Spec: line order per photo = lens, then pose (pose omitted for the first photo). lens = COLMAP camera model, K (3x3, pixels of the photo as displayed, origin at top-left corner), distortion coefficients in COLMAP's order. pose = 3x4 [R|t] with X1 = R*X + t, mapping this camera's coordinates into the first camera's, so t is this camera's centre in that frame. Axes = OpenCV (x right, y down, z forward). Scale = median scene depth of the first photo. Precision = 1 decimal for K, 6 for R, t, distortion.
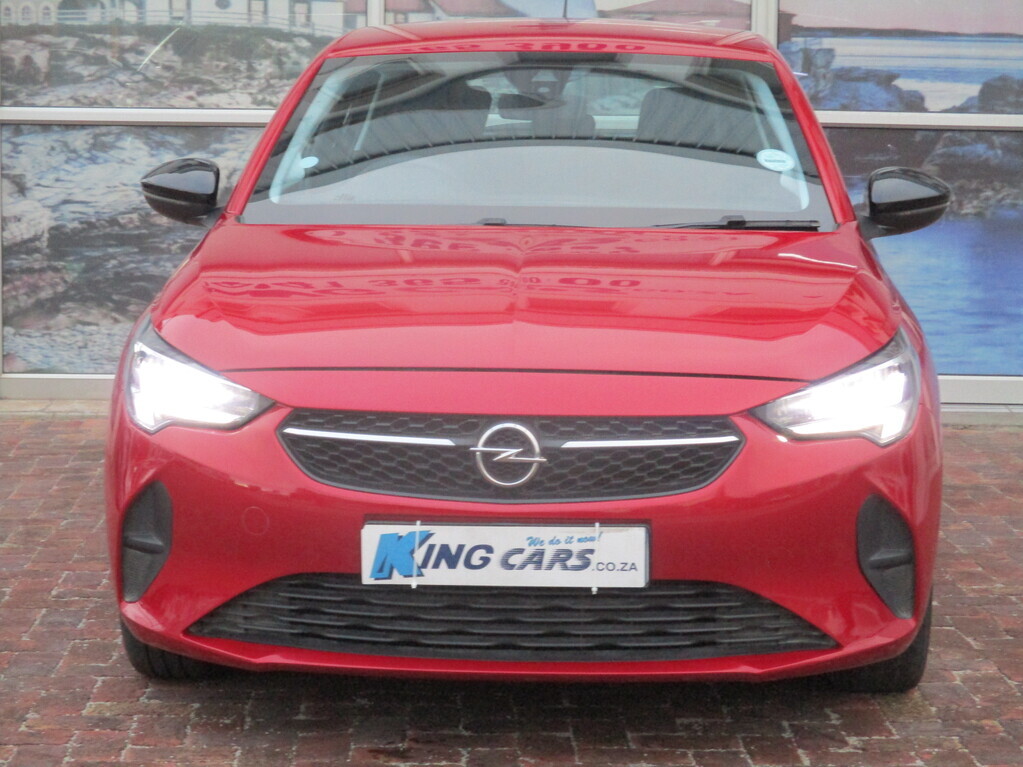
lens RADIAL K [[2175.6, 0, 560.9], [0, 2175.6, 355.9], [0, 0, 1]] dist [-0.068292, 0.074788]
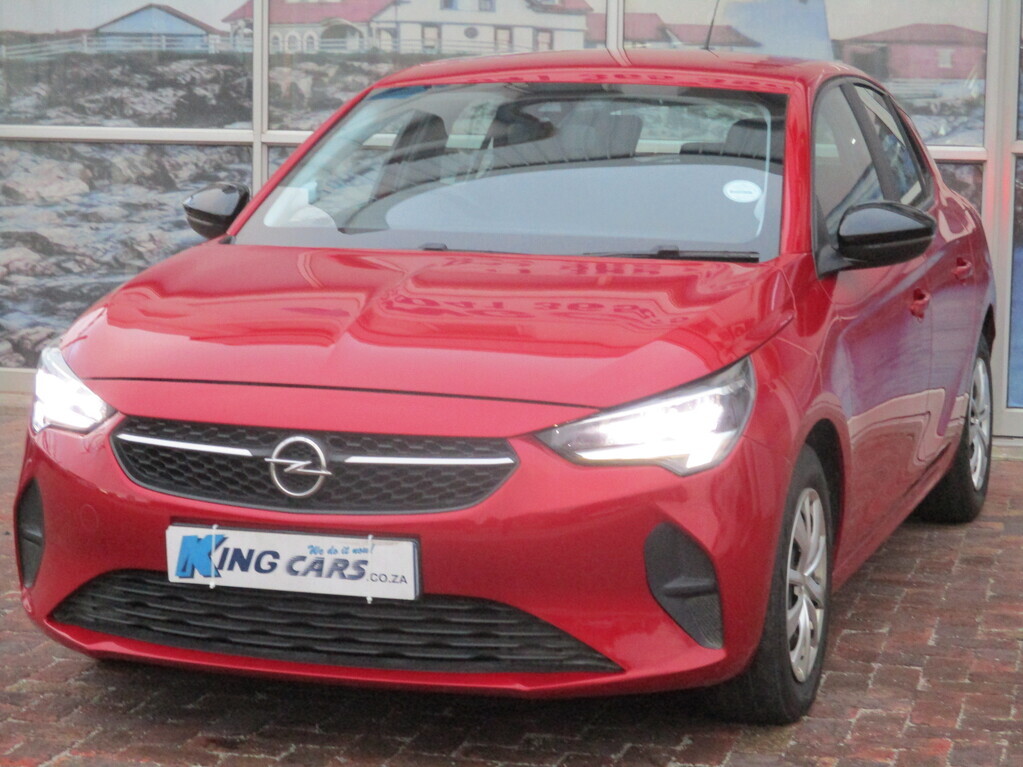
lens RADIAL K [[2175.6, 0, 560.9], [0, 2175.6, 355.9], [0, 0, 1]] dist [-0.068292, 0.074788]
pose [[0.971837, 0.031436, -0.233548, 0.338078], [-0.034003, 0.999397, -0.006974, -0.005270], [0.233188, 0.014719, 0.972320, 0.002389]]
